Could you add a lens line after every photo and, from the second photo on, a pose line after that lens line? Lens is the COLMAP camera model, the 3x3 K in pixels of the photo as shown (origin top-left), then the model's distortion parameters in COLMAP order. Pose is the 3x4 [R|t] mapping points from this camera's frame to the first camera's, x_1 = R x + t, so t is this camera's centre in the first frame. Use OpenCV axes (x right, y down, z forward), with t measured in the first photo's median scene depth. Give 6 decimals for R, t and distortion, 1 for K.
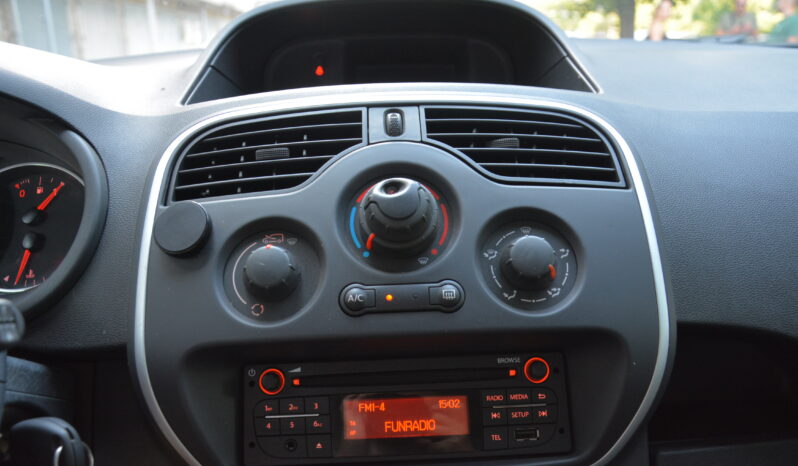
lens RADIAL K [[688.6, 0, 400.9], [0, 688.6, 239.3], [0, 0, 1]] dist [-0.010274, -0.010429]
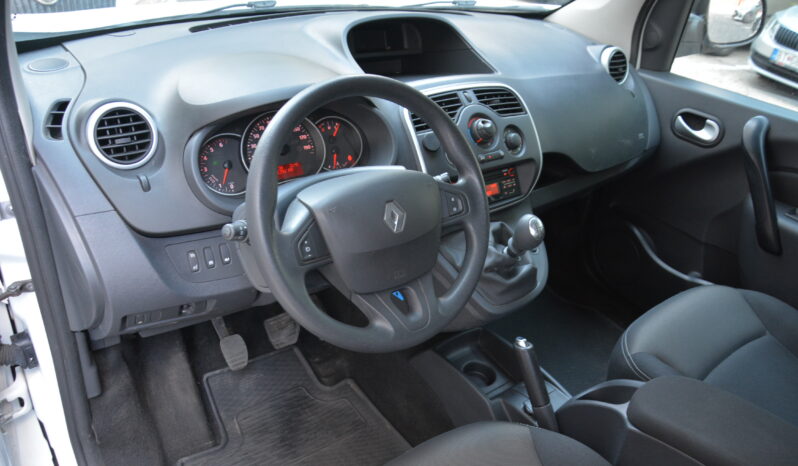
lens RADIAL K [[624.0, 0, 402.9], [0, 624.0, 231.5], [0, 0, 1]] dist [-0.024418, -0.001189]
pose [[0.808631, -0.192611, 0.555893, -2.005636], [0.031631, 0.957755, 0.285839, -0.426226], [-0.587465, -0.213555, 0.780563, -1.144385]]
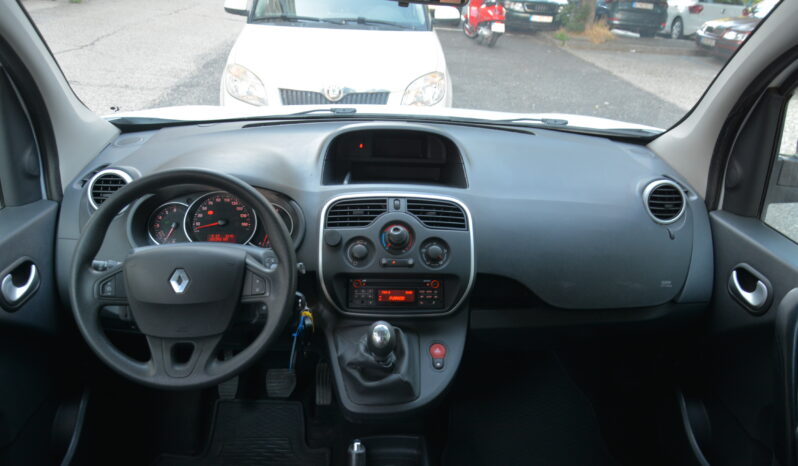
lens RADIAL K [[624.0, 0, 402.2], [0, 624.0, 234.0], [0, 0, 1]] dist [-0.024418, -0.001189]
pose [[0.997036, 0.054097, 0.054700, -0.147038], [-0.061586, 0.987354, 0.146077, -0.499174], [-0.046106, -0.149012, 0.987760, -2.018133]]
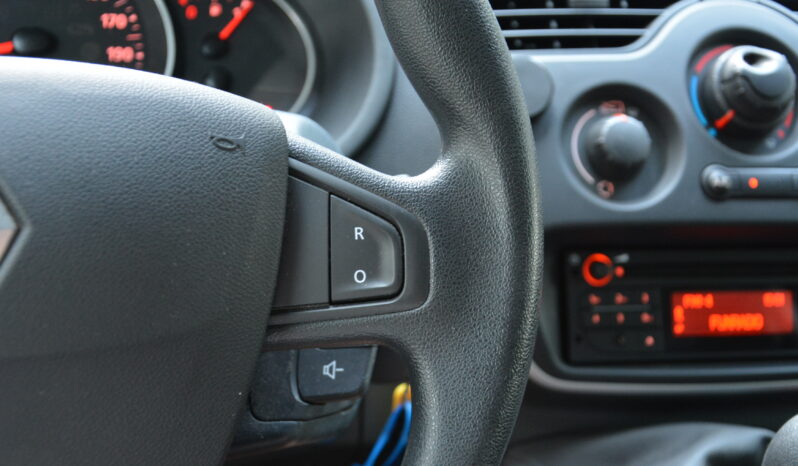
lens RADIAL K [[1179.2, 0, 395.6], [0, 1179.2, 235.1], [0, 0, 1]] dist [-0.007543, 0.000000]
pose [[0.971919, 0.039177, 0.232030, -0.790367], [-0.071250, 0.988752, 0.131501, -0.017764], [-0.224268, -0.144341, 0.963779, -0.393099]]
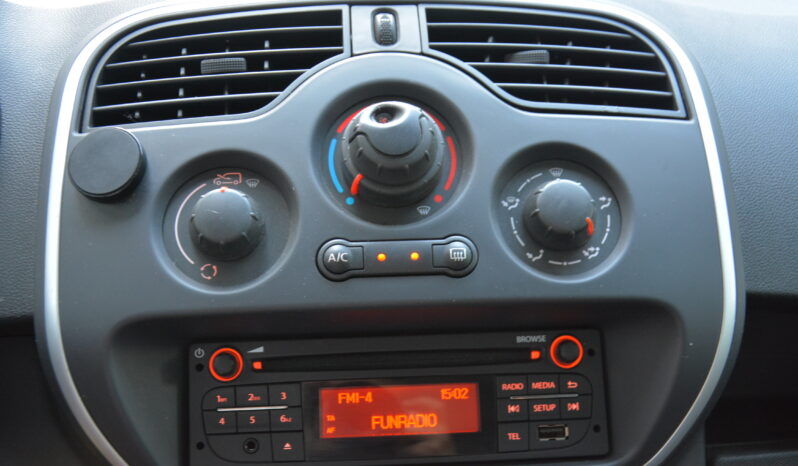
lens RADIAL K [[975.5, 0, 402.6], [0, 975.5, 233.6], [0, 0, 1]] dist [0.030685, 0.000000]
pose [[0.998935, 0.010506, 0.044926, -0.040263], [-0.013057, 0.998296, 0.056868, -0.004547], [-0.044252, -0.057394, 0.997370, -0.091953]]
